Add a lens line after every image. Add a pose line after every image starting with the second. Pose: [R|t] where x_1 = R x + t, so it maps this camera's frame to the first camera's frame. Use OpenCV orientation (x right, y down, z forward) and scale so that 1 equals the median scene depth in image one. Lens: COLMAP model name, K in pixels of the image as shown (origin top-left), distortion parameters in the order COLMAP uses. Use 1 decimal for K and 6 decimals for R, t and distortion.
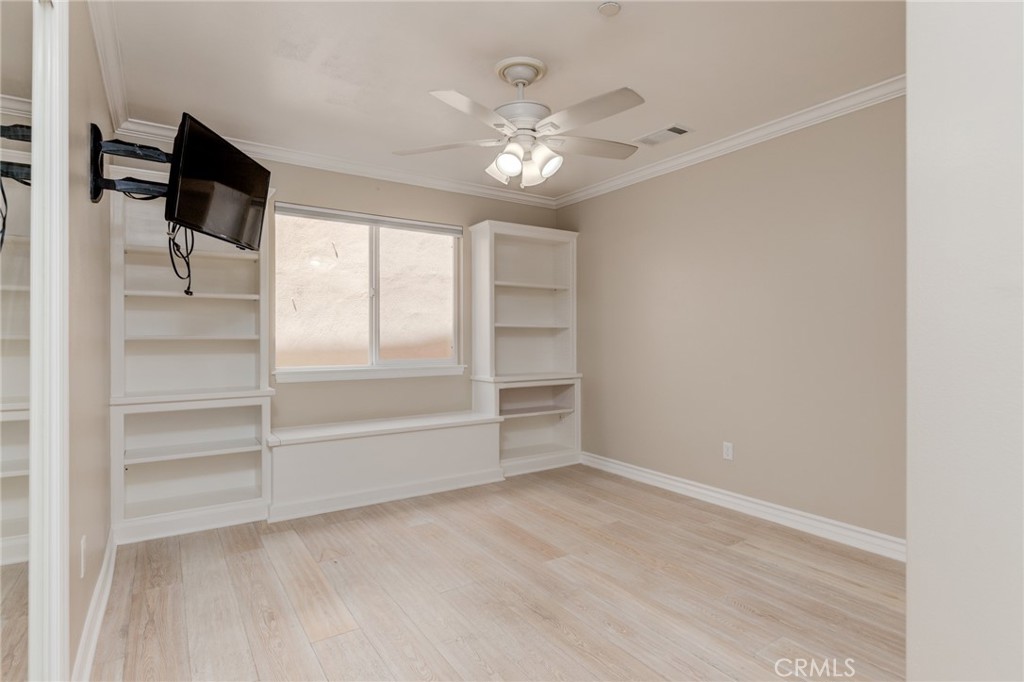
lens RADIAL K [[534.6, 0, 503.0], [0, 534.6, 338.2], [0, 0, 1]] dist [0.009211, -0.000260]
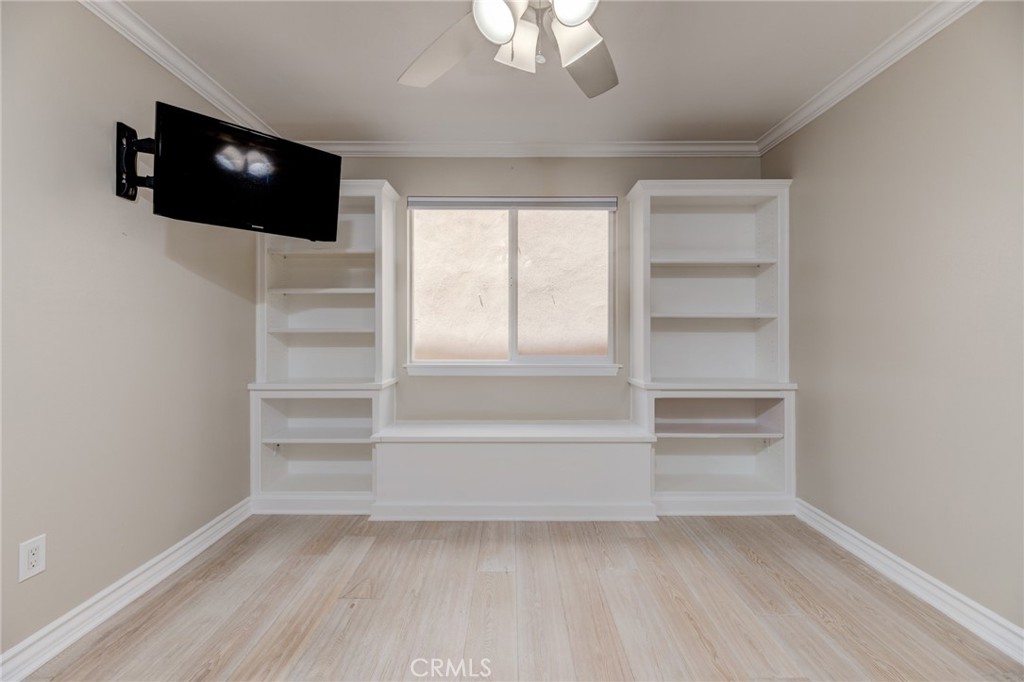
lens RADIAL K [[419.0, 0, 521.4], [0, 419.0, 330.6], [0, 0, 1]] dist [0.001237, -0.000413]
pose [[0.833245, 0.001589, -0.552902, 0.167718], [-0.002647, 0.999996, -0.001116, -0.000973], [0.552898, 0.002393, 0.833245, 0.399234]]
